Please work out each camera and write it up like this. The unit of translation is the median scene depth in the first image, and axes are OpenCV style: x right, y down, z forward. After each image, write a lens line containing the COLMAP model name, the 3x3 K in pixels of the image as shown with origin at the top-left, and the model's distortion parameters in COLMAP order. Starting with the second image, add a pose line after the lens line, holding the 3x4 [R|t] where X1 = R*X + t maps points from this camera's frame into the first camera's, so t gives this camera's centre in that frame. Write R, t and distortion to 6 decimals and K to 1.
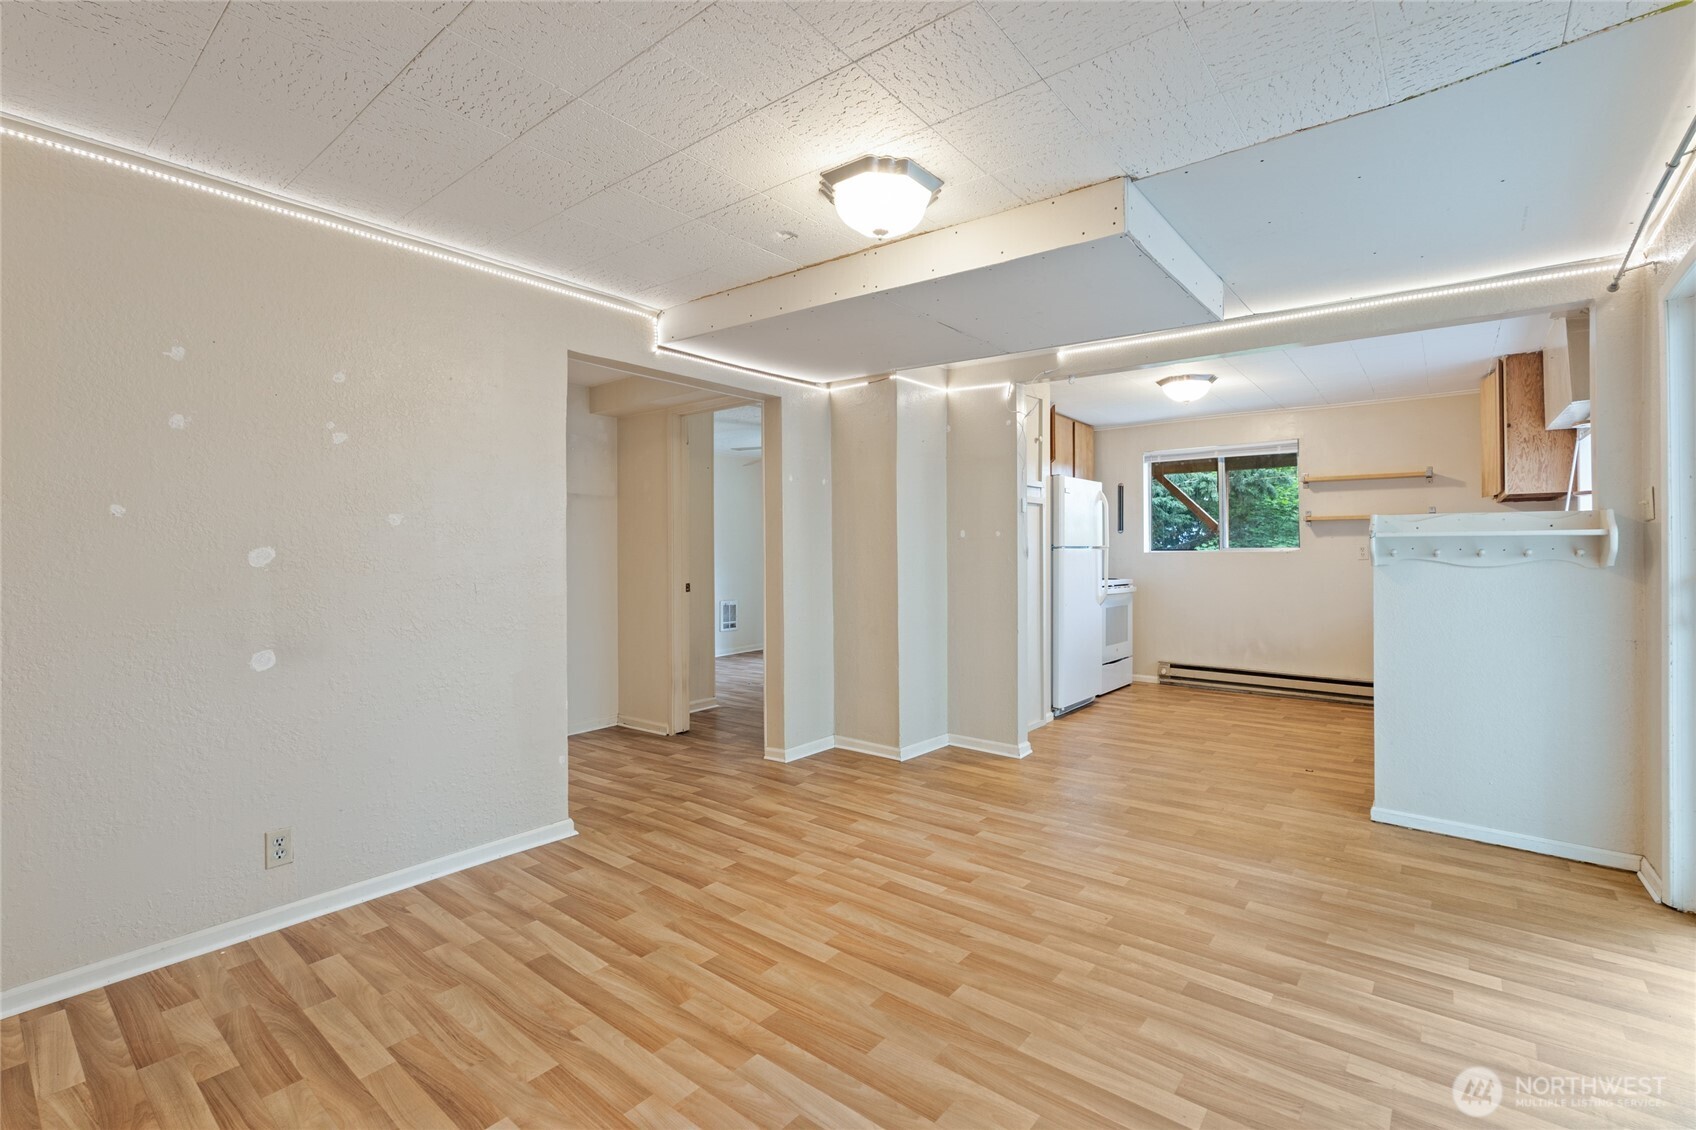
lens RADIAL K [[764.8, 0, 851.9], [0, 764.8, 536.9], [0, 0, 1]] dist [-0.018485, -0.004620]
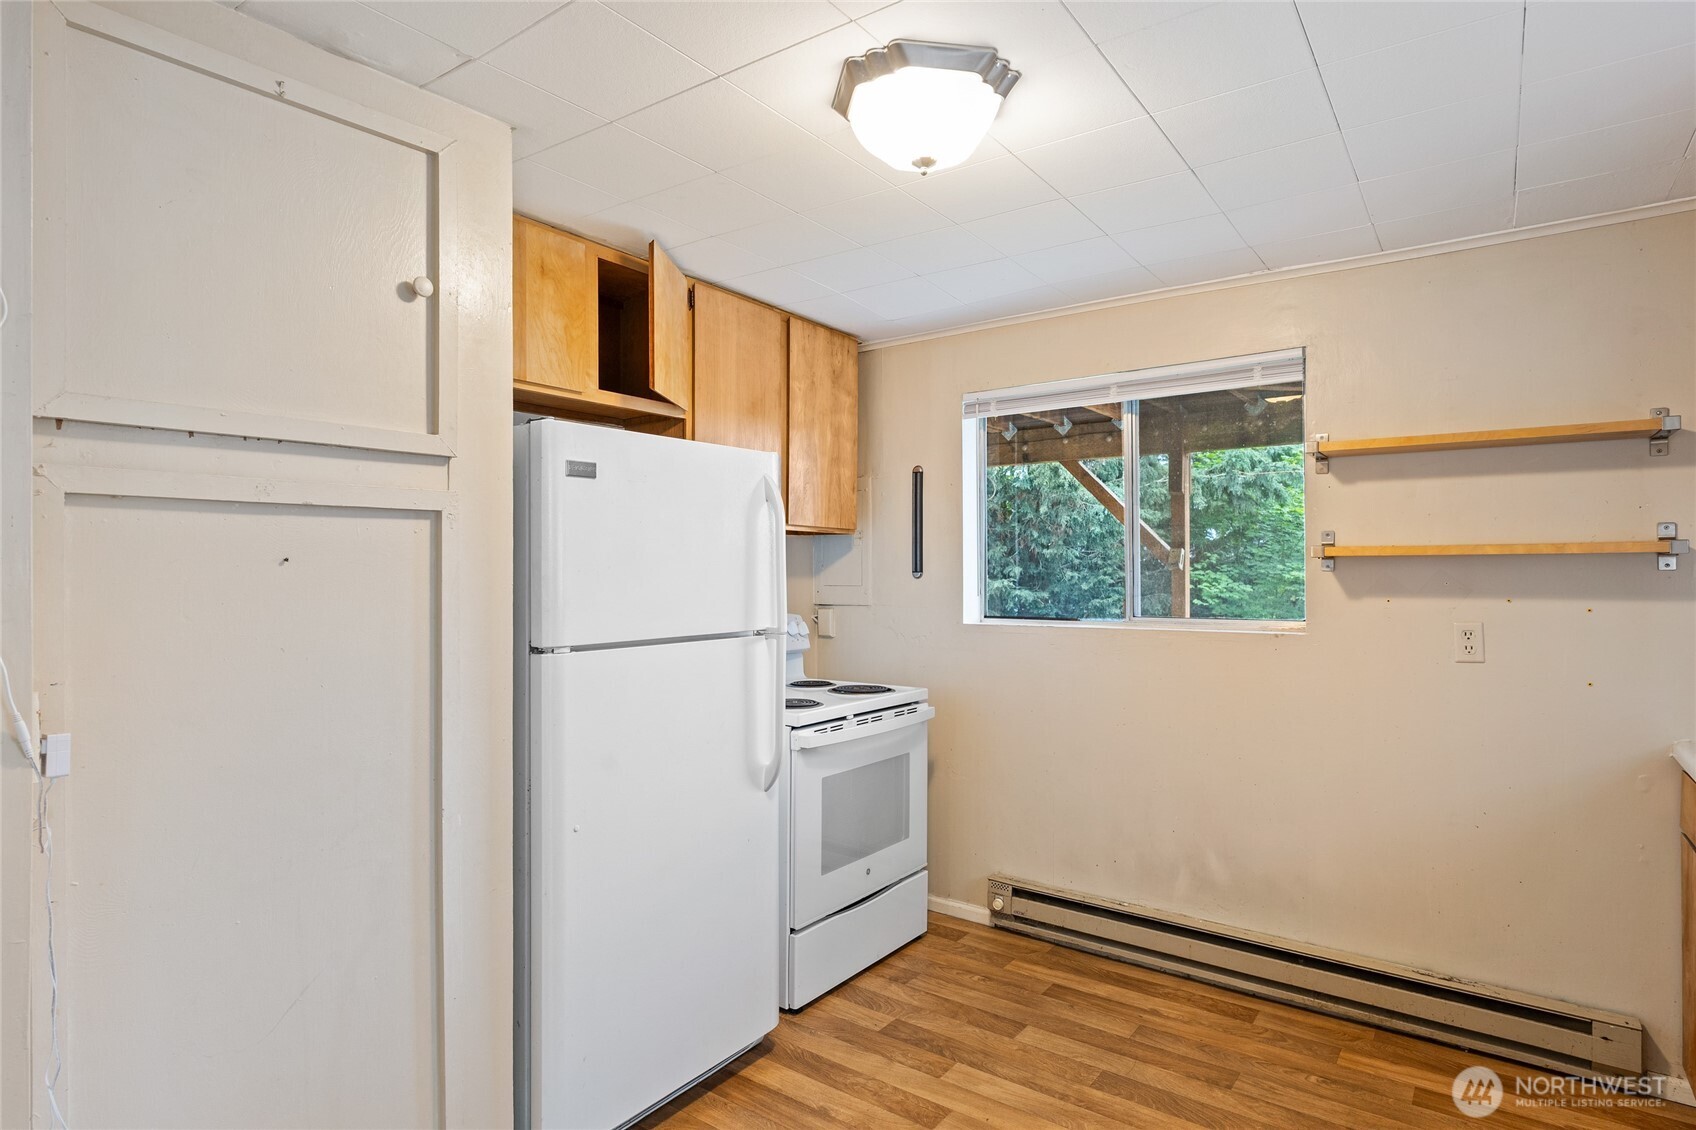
lens RADIAL K [[927.2, 0, 856.5], [0, 927.2, 568.6], [0, 0, 1]] dist [-0.006783, -0.000032]
pose [[0.997943, -0.003519, 0.064006, 0.298550], [0.002461, 0.999859, 0.016605, -0.020961], [-0.064055, -0.016414, 0.997811, 0.490959]]
